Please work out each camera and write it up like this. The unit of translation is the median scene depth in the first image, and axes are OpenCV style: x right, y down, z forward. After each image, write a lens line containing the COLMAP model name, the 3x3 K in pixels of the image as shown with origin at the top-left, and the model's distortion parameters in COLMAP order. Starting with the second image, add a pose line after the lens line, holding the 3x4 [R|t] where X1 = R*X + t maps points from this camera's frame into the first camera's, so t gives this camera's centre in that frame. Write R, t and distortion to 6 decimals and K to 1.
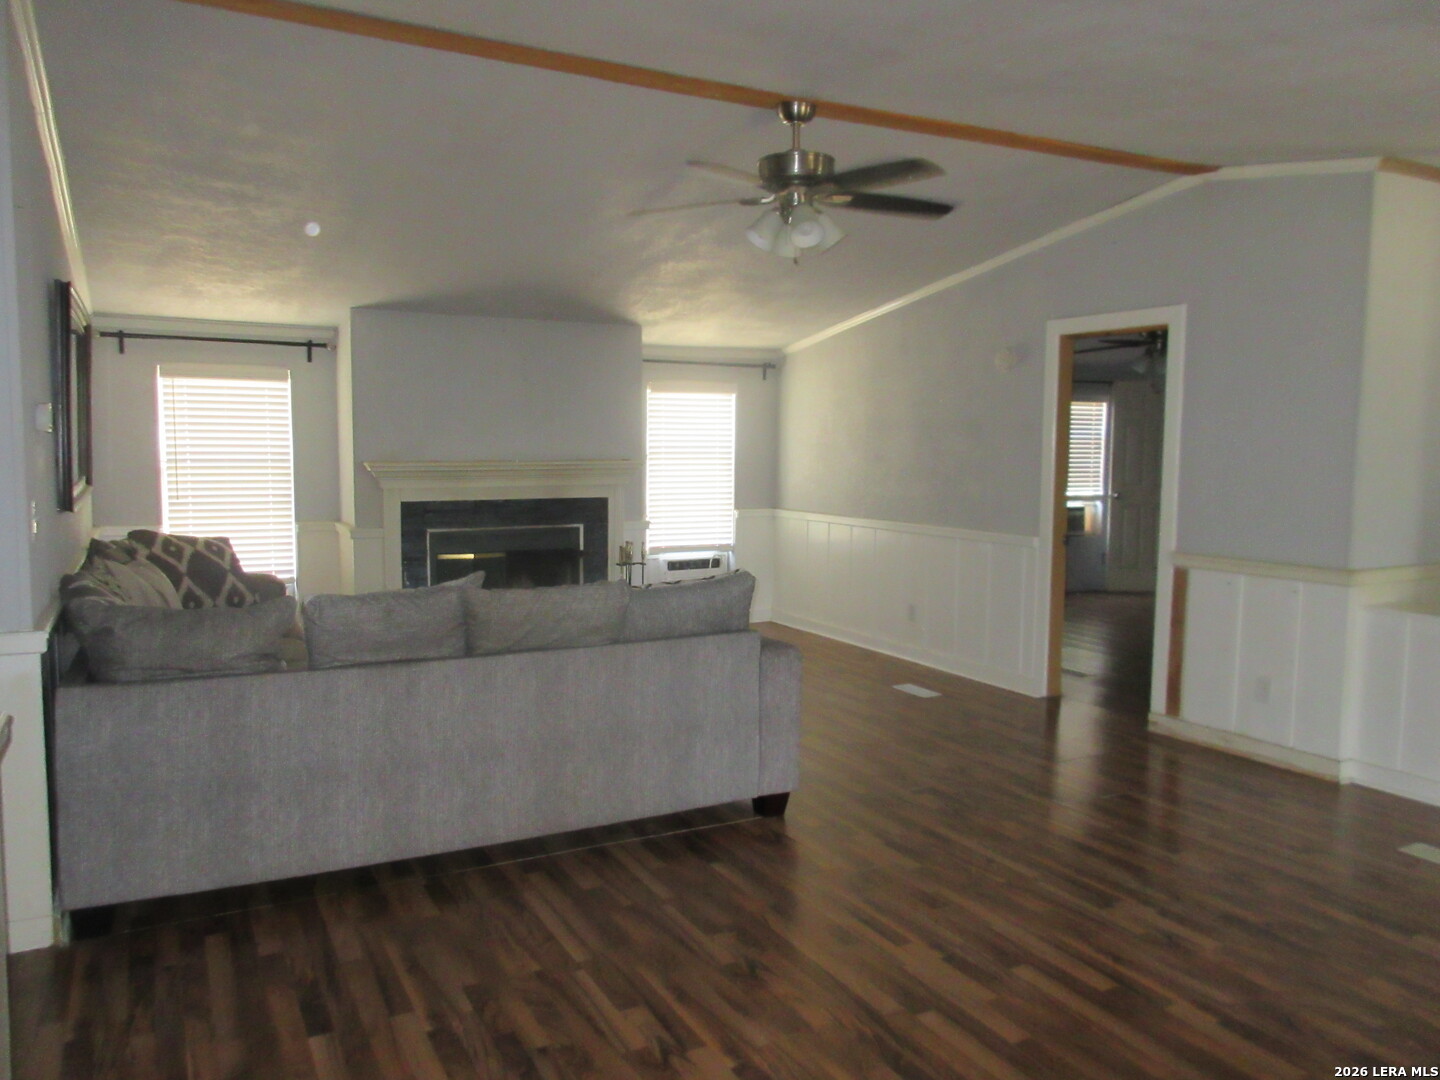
lens RADIAL K [[1069.9, 0, 723.6], [0, 1069.9, 541.8], [0, 0, 1]] dist [0.010617, 0.003573]
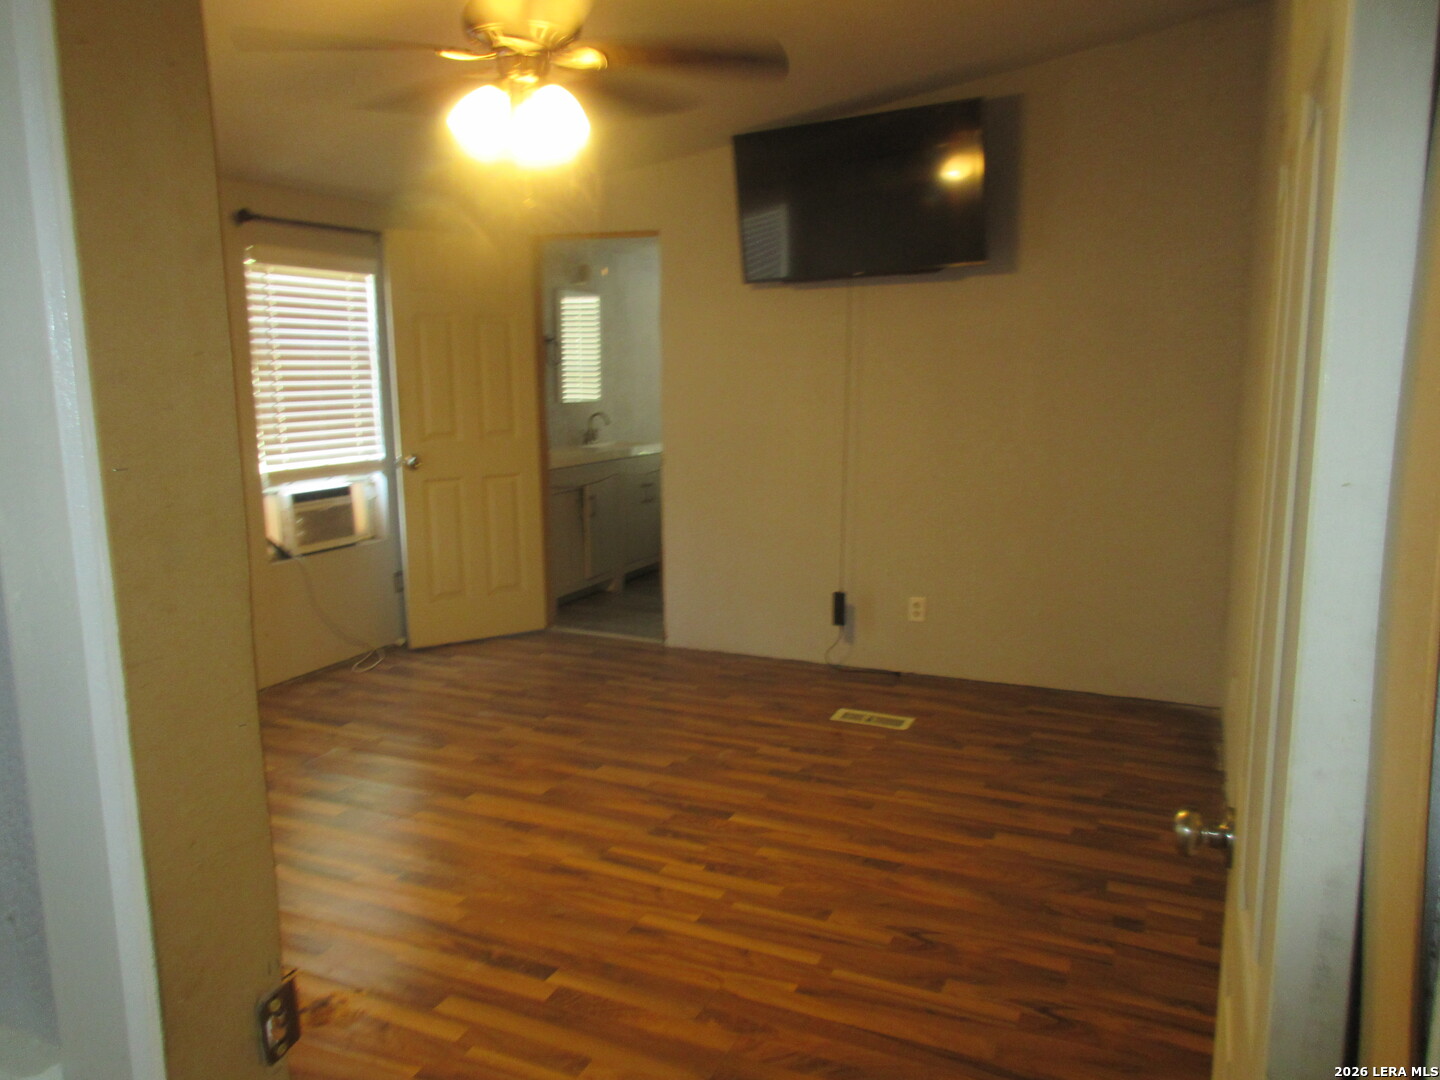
lens RADIAL K [[1069.9, 0, 723.9], [0, 1069.9, 543.0], [0, 0, 1]] dist [0.010617, 0.003573]
pose [[0.807114, -0.111144, 0.579839, 0.185674], [0.075226, 0.993475, 0.085717, -0.036008], [-0.585583, -0.025564, 0.810209, 0.495513]]
